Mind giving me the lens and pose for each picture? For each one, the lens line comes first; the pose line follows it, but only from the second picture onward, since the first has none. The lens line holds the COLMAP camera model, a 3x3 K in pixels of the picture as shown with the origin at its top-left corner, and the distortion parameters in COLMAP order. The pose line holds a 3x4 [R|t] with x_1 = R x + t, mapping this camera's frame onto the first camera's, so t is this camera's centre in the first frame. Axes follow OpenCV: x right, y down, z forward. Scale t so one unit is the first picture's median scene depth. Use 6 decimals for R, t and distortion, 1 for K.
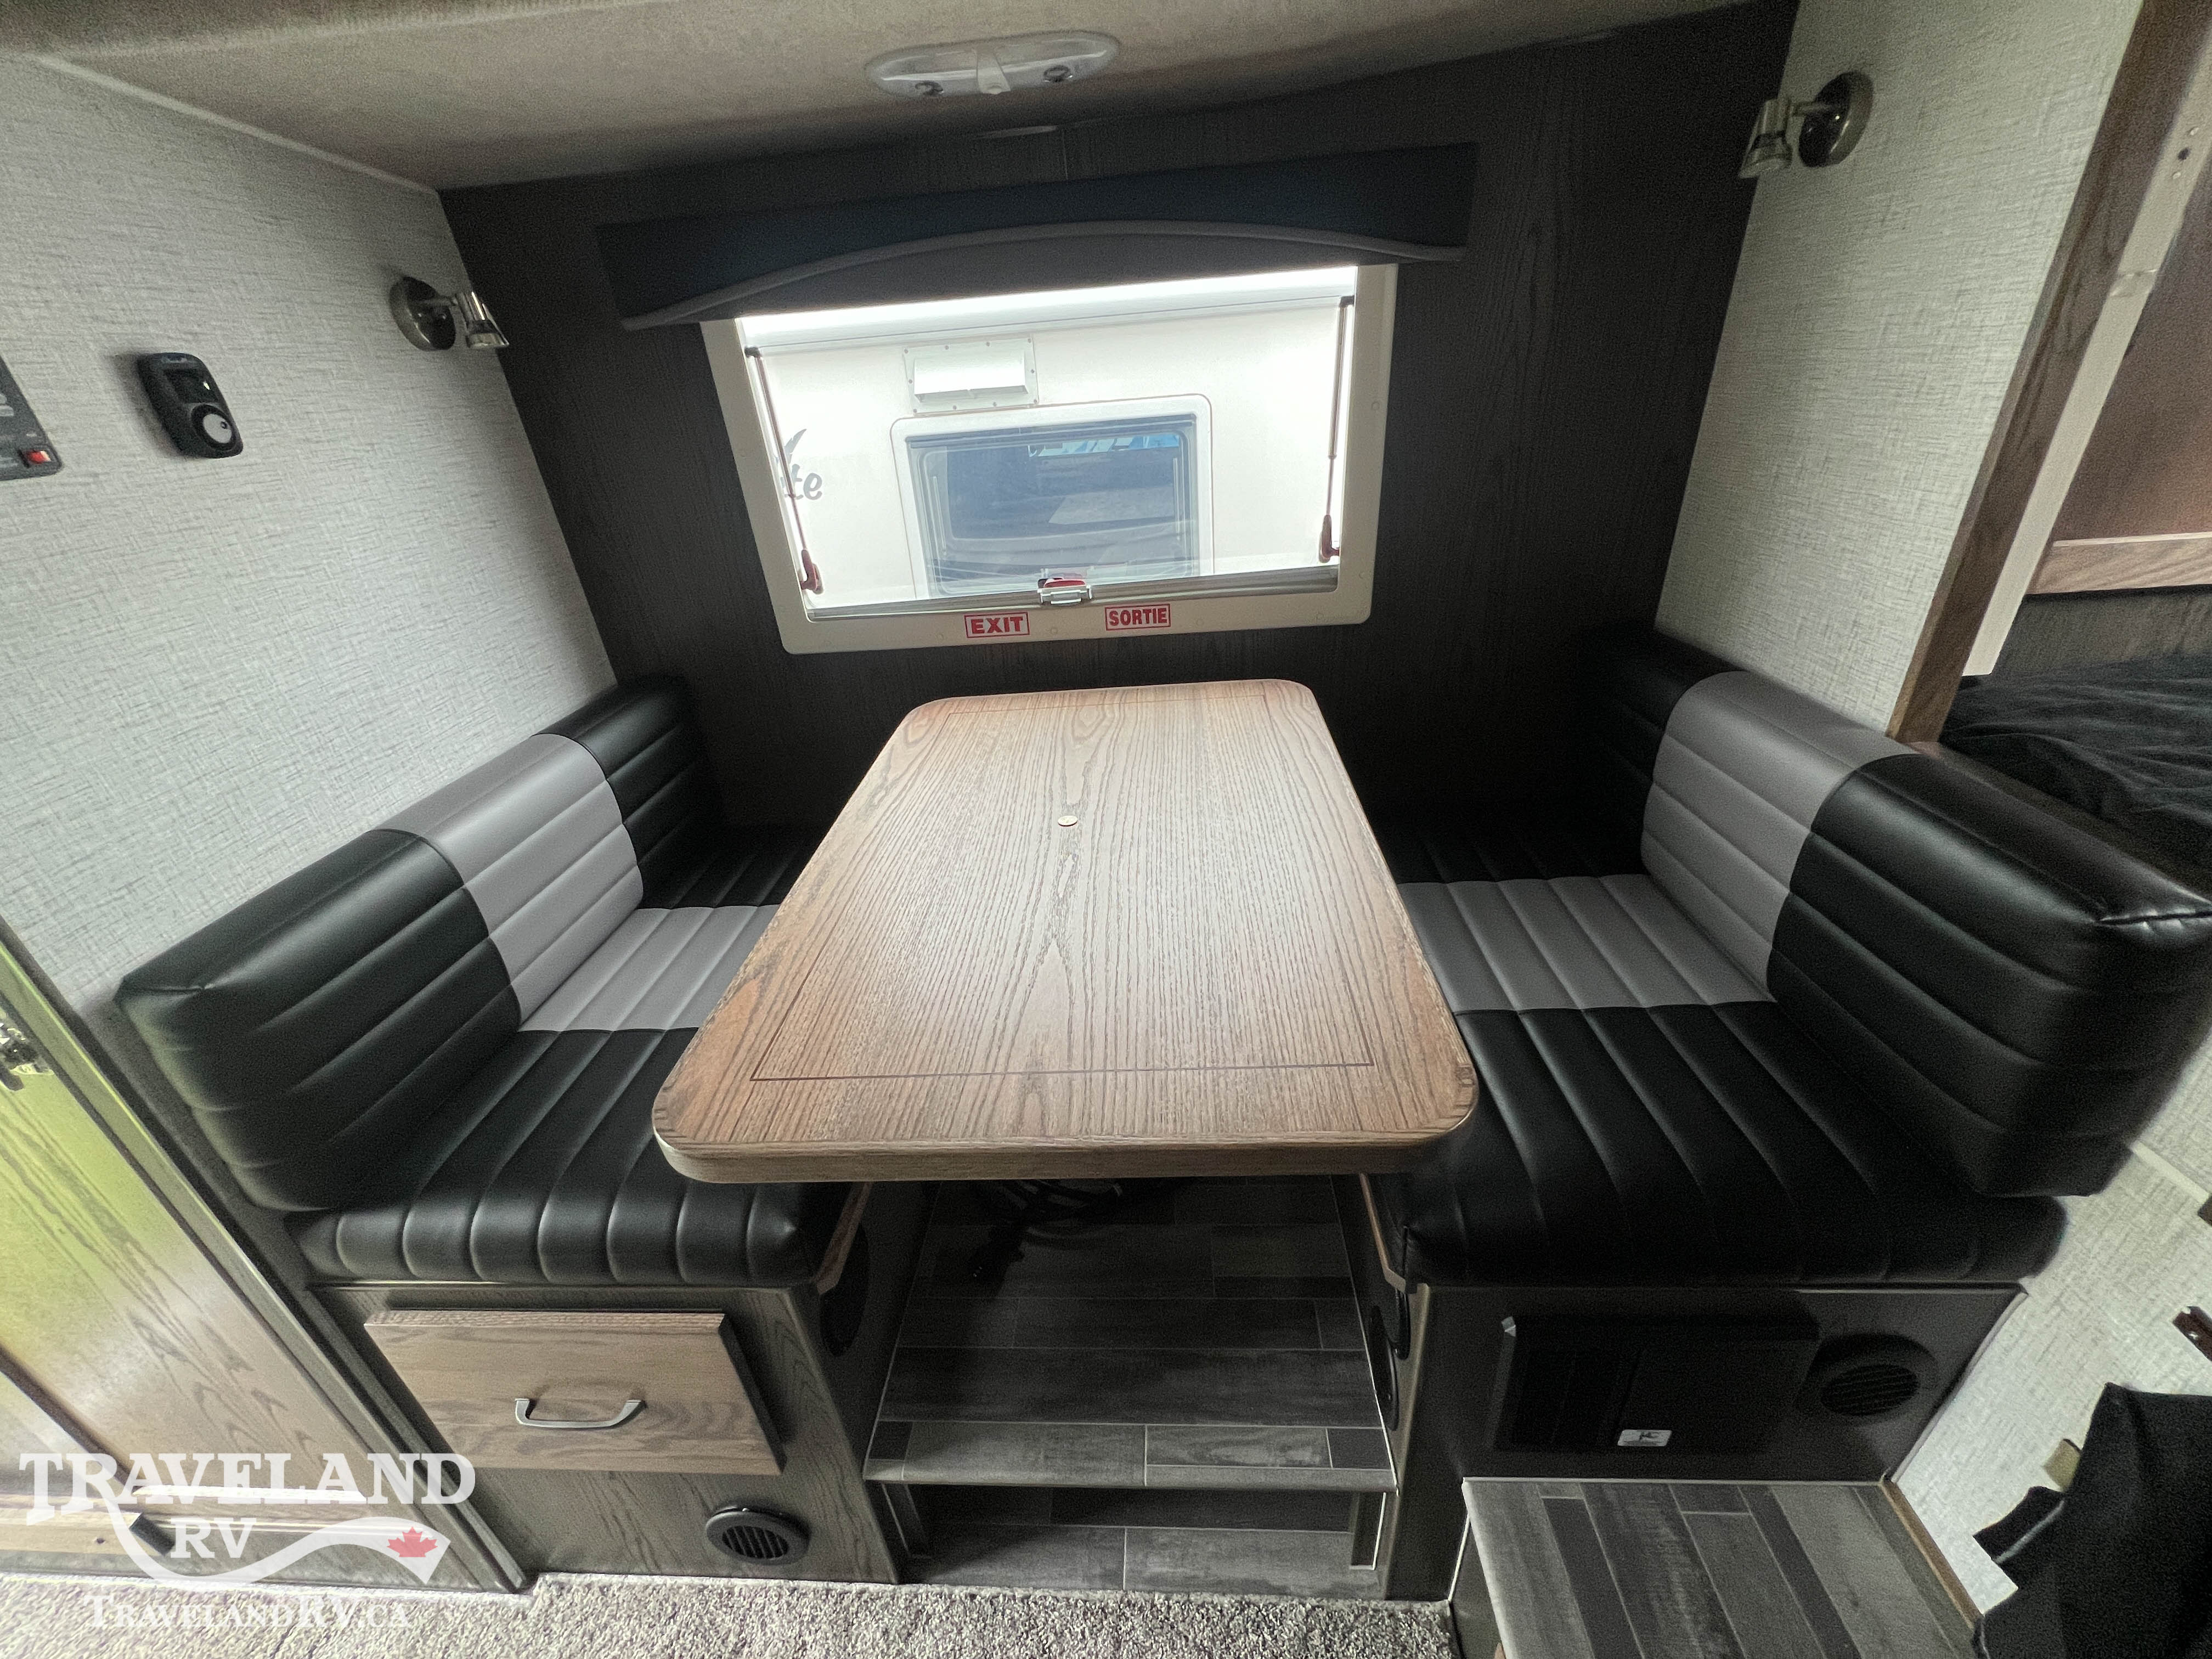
lens RADIAL K [[883.8, 0, 1106.0], [0, 883.8, 829.5], [0, 0, 1]] dist [-0.001796, -0.000197]
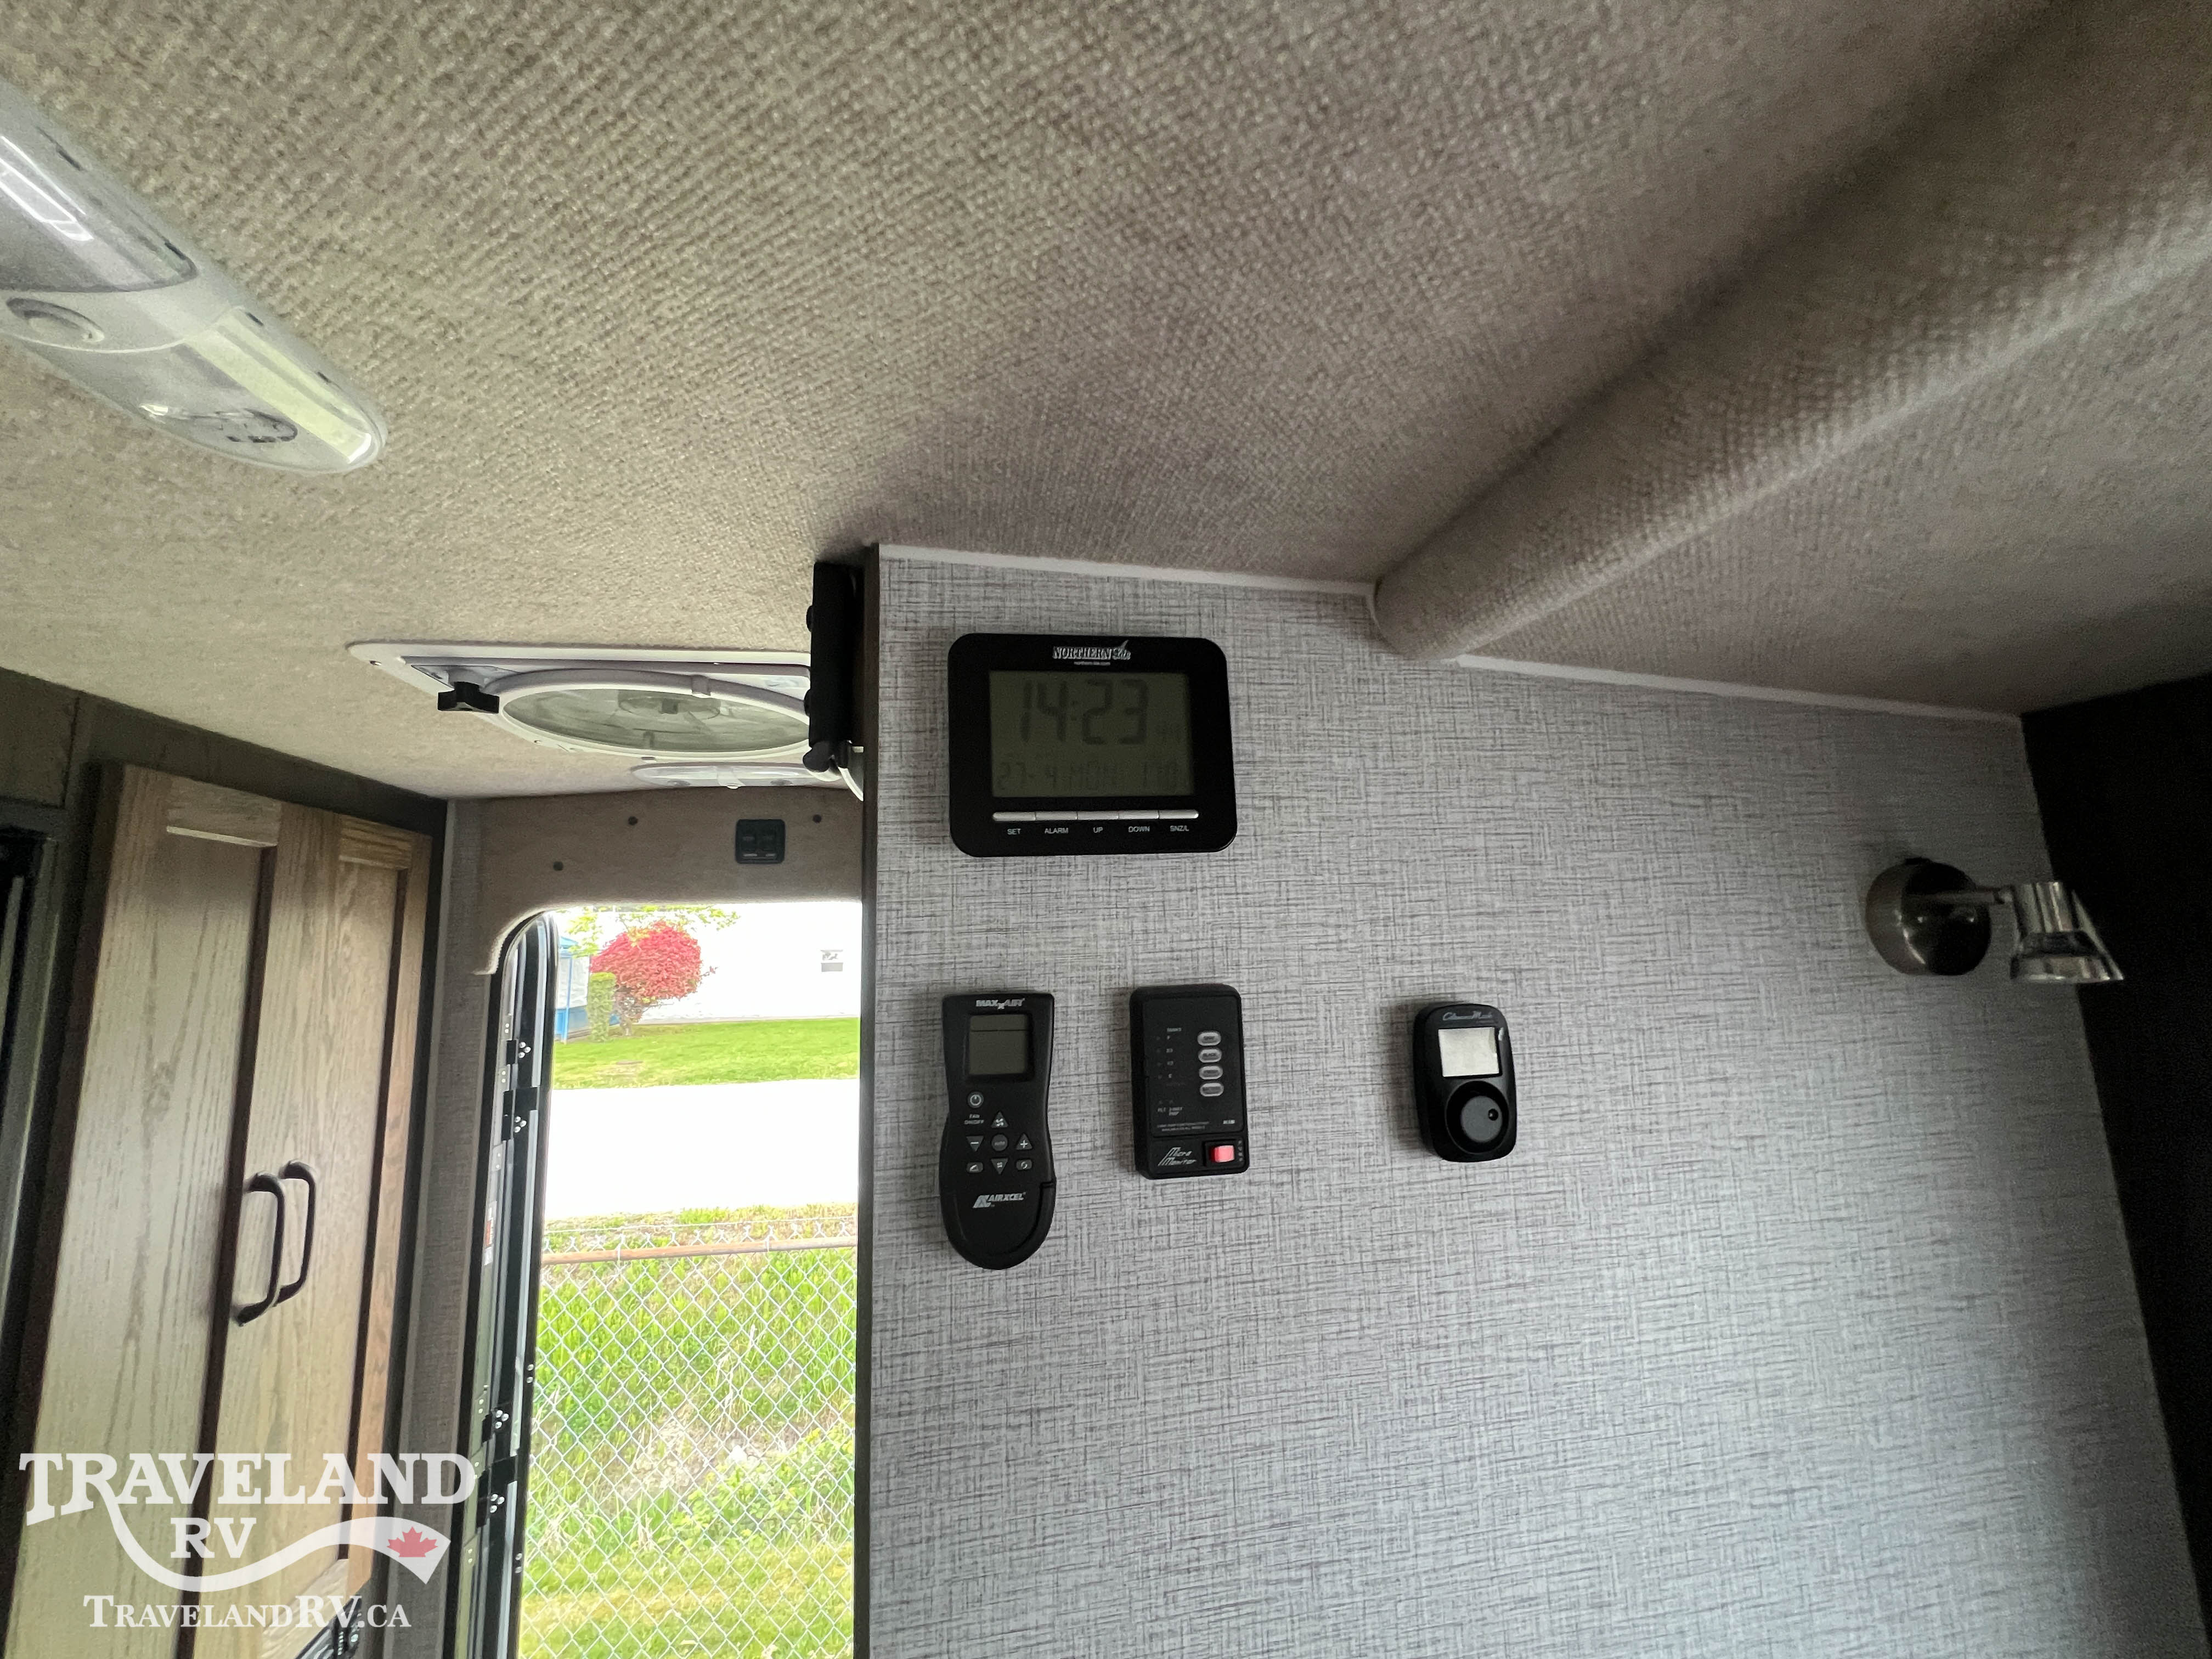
lens RADIAL K [[883.8, 0, 1106.0], [0, 883.8, 829.5], [0, 0, 1]] dist [-0.001796, -0.000197]
pose [[0.214360, -0.066139, -0.974513, -0.356423], [-0.441253, 0.883538, -0.157026, -0.328070], [0.871405, 0.463666, 0.160211, 0.455667]]
